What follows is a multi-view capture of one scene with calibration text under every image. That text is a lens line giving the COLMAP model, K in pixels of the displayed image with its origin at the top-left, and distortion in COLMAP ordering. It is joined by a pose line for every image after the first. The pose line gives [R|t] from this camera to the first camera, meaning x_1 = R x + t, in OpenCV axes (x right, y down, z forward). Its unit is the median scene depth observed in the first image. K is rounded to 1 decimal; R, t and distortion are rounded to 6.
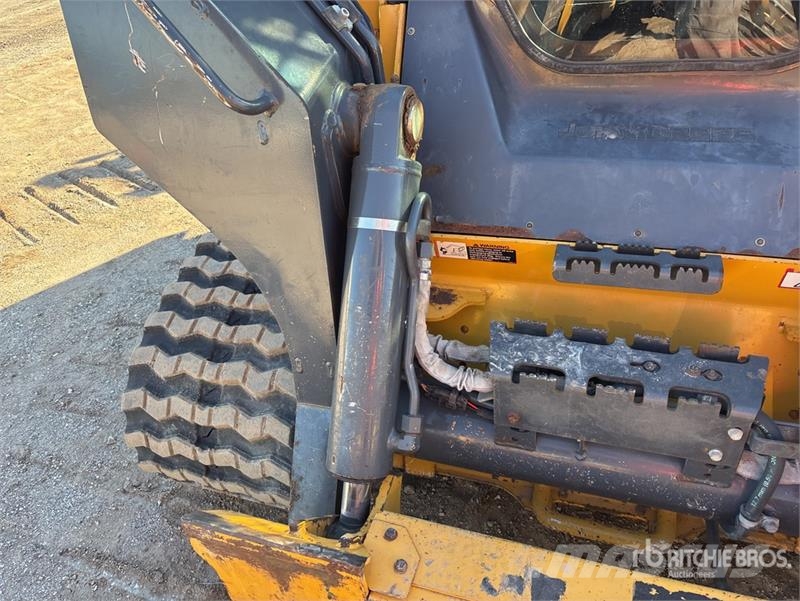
lens RADIAL K [[607.7, 0, 396.4], [0, 607.7, 304.8], [0, 0, 1]] dist [0.058970, -0.081997]
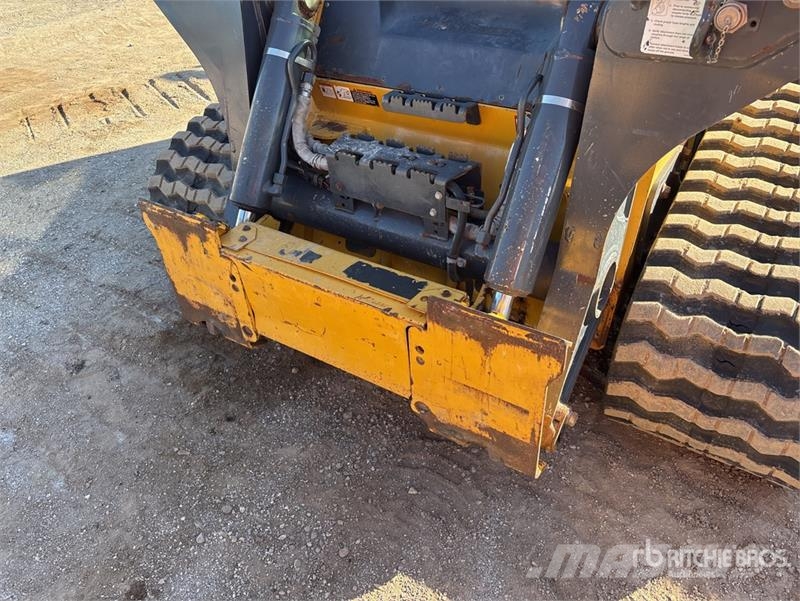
lens RADIAL K [[596.8, 0, 406.0], [0, 596.8, 299.6], [0, 0, 1]] dist [0.053025, -0.074976]
pose [[0.970055, 0.194246, -0.145815, 0.591637], [-0.190489, 0.980897, 0.039433, 0.345923], [0.150689, -0.010476, 0.988526, -0.509786]]
